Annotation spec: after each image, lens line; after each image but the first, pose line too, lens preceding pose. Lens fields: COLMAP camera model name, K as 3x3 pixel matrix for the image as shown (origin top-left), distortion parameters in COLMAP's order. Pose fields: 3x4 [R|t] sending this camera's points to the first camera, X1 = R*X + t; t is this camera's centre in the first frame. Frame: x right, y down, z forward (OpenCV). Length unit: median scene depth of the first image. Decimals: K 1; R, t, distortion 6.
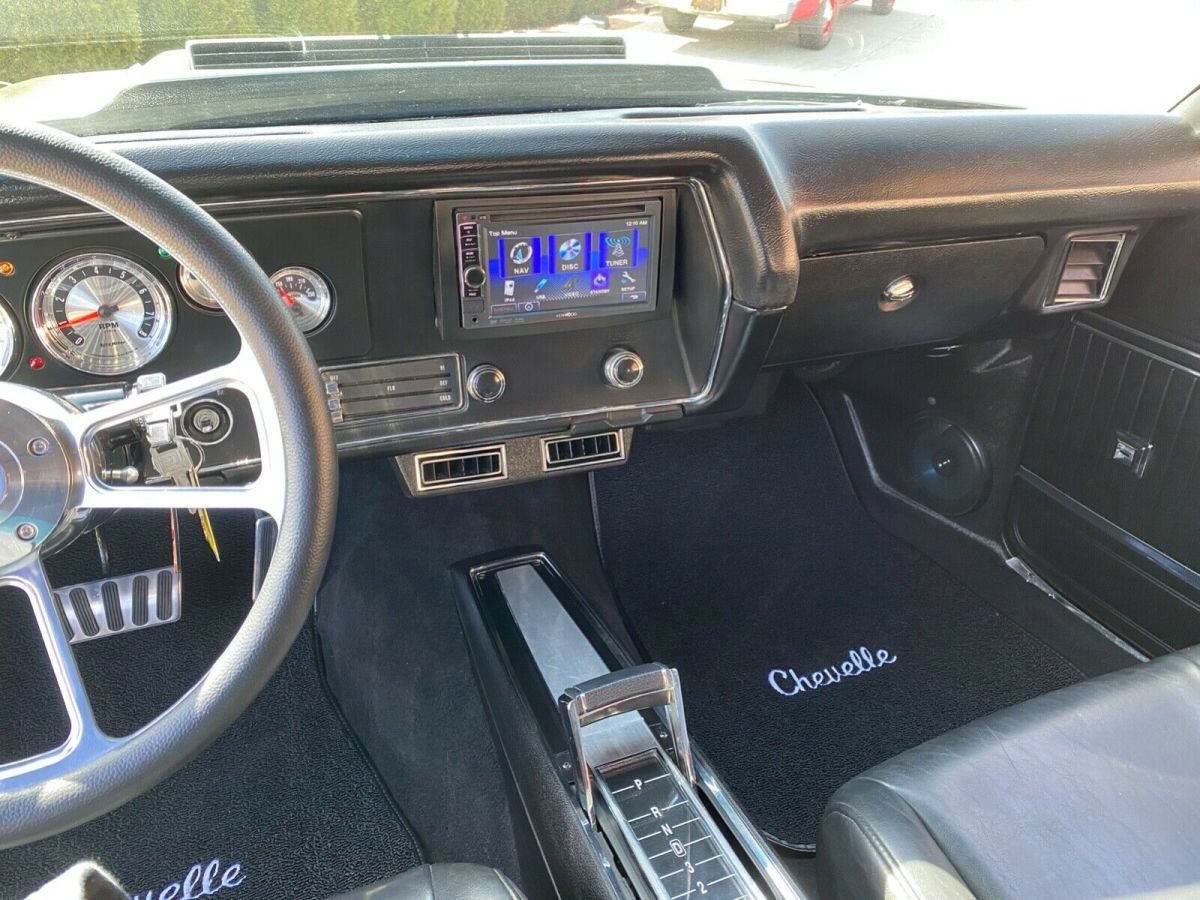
lens RADIAL K [[919.0, 0, 598.5], [0, 919.0, 443.4], [0, 0, 1]] dist [0.019352, -0.013332]
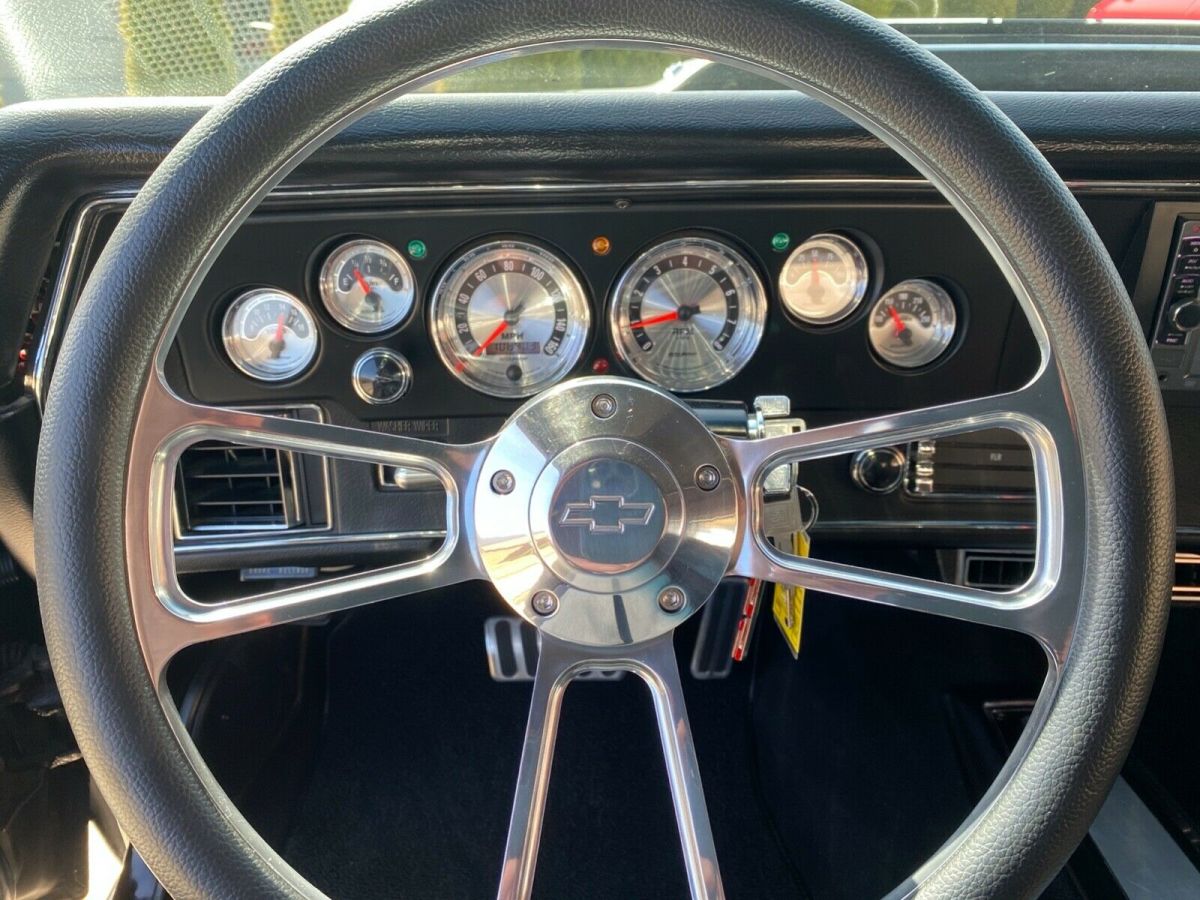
lens RADIAL K [[919.0, 0, 598.5], [0, 919.0, 443.4], [0, 0, 1]] dist [0.019352, -0.013332]
pose [[0.937153, 0.136347, -0.321177, -0.329719], [-0.160437, 0.985797, -0.049643, 0.019399], [0.309846, 0.098052, 0.945717, 0.233169]]
